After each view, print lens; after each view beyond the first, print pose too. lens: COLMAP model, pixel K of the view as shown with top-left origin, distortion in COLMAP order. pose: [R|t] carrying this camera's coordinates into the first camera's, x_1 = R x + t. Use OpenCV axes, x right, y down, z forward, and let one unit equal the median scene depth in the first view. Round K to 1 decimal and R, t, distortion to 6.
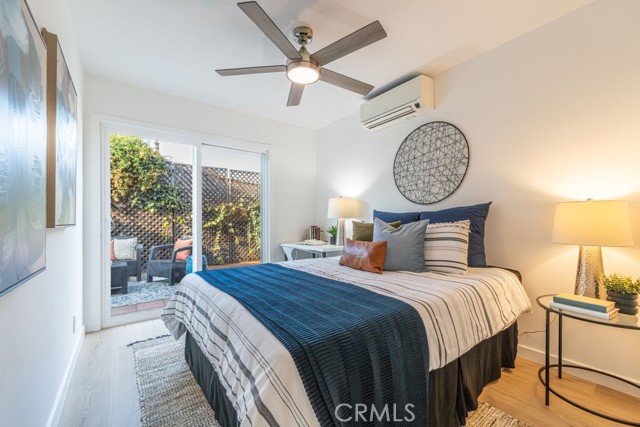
lens RADIAL K [[265.5, 0, 320.0], [0, 265.5, 213.5], [0, 0, 1]] dist [-0.000663, -0.000158]
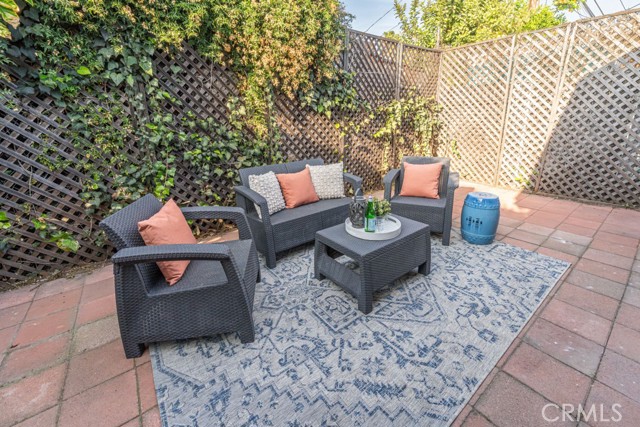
lens RADIAL K [[261.4, 0, 320.6], [0, 261.4, 196.5], [0, 0, 1]] dist [0.000380, 0.000023]
pose [[0.999784, -0.014935, -0.014477, -0.643464], [0.018710, 0.949810, 0.312266, -0.018755], [0.009086, -0.312469, 0.949884, 0.355753]]
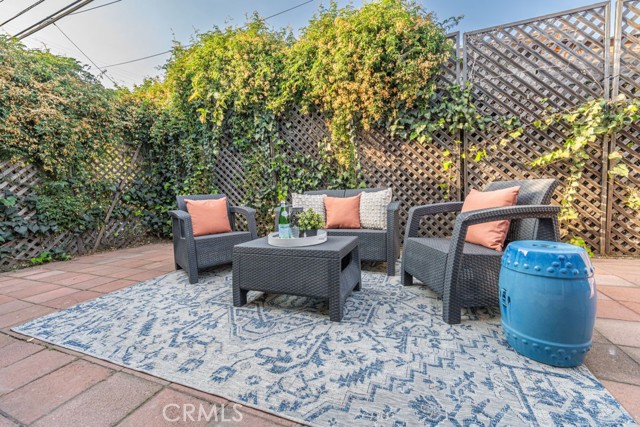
lens RADIAL K [[255.1, 0, 321.5], [0, 255.1, 216.2], [0, 0, 1]] dist [-0.001006, -0.000231]
pose [[0.521092, 0.065232, -0.851004, -0.289458], [0.068815, 0.990618, 0.118070, 0.067275], [0.850722, -0.120087, 0.511714, 0.542939]]
